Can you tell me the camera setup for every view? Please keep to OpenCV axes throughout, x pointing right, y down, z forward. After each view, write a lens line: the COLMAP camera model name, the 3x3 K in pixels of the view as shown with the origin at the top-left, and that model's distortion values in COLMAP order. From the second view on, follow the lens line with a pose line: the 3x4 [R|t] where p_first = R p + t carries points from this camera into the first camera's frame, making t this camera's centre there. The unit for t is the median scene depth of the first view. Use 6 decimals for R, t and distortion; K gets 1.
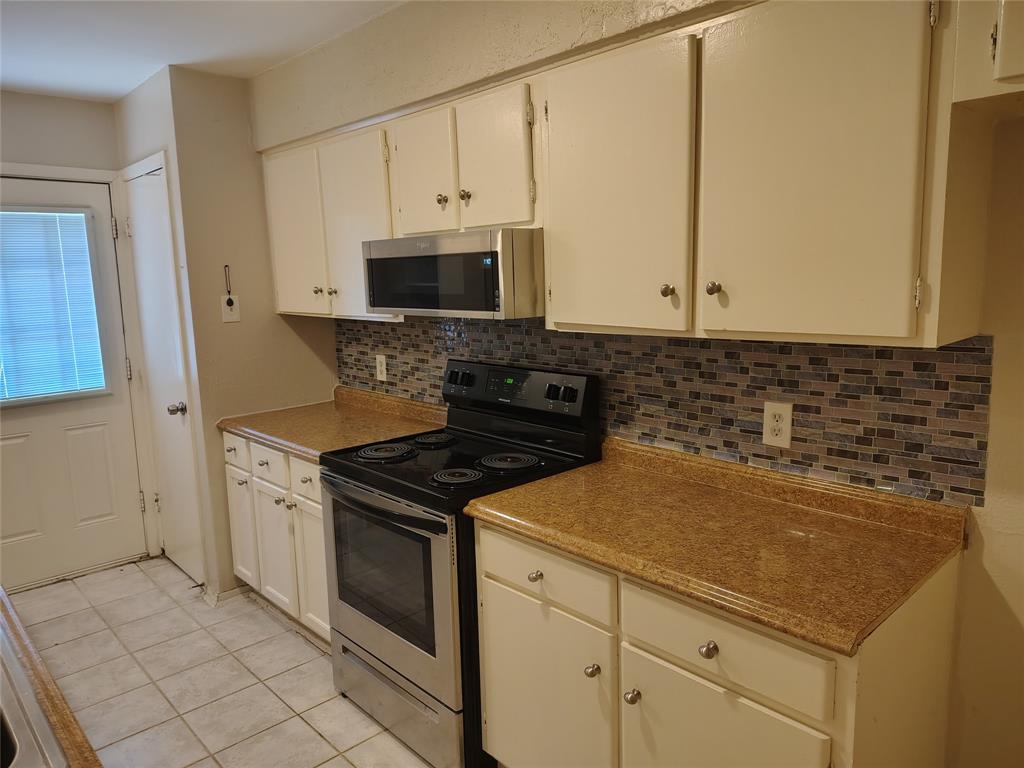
lens RADIAL K [[706.8, 0, 512.7], [0, 706.8, 384.8], [0, 0, 1]] dist [-0.001818, -0.002072]
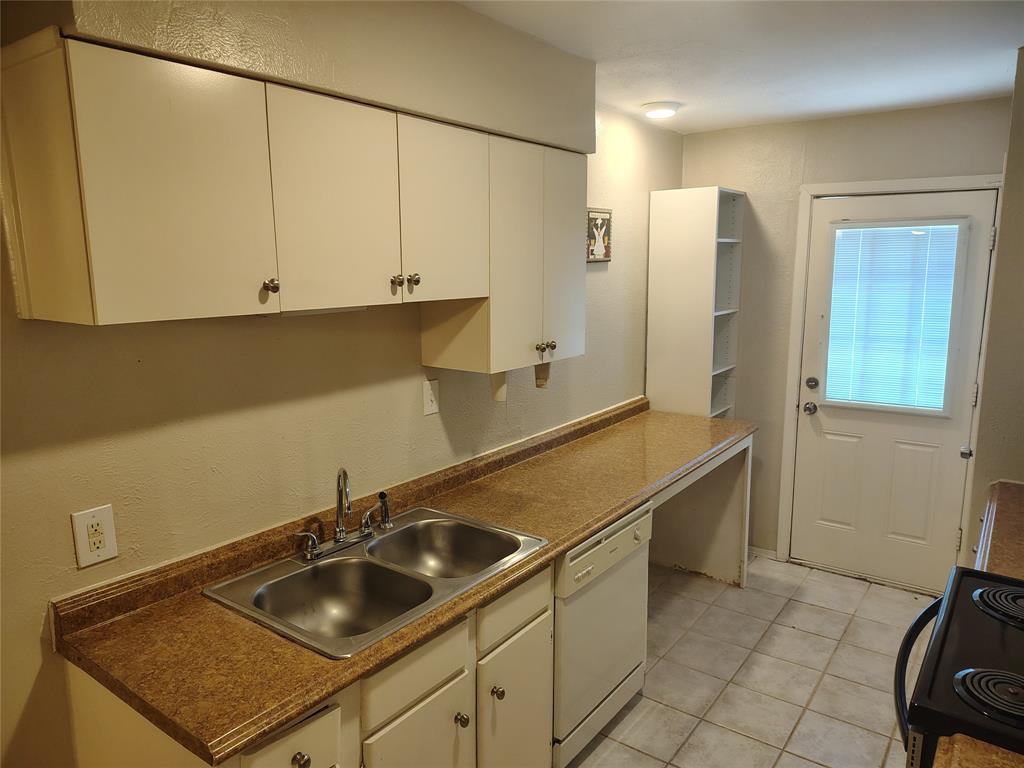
lens RADIAL K [[706.8, 0, 512.6], [0, 706.8, 382.9], [0, 0, 1]] dist [-0.001818, -0.002072]
pose [[0.183410, 0.187472, -0.964995, 0.226517], [-0.153546, 0.975062, 0.160244, -0.096625], [0.970971, 0.118781, 0.207621, 0.254961]]
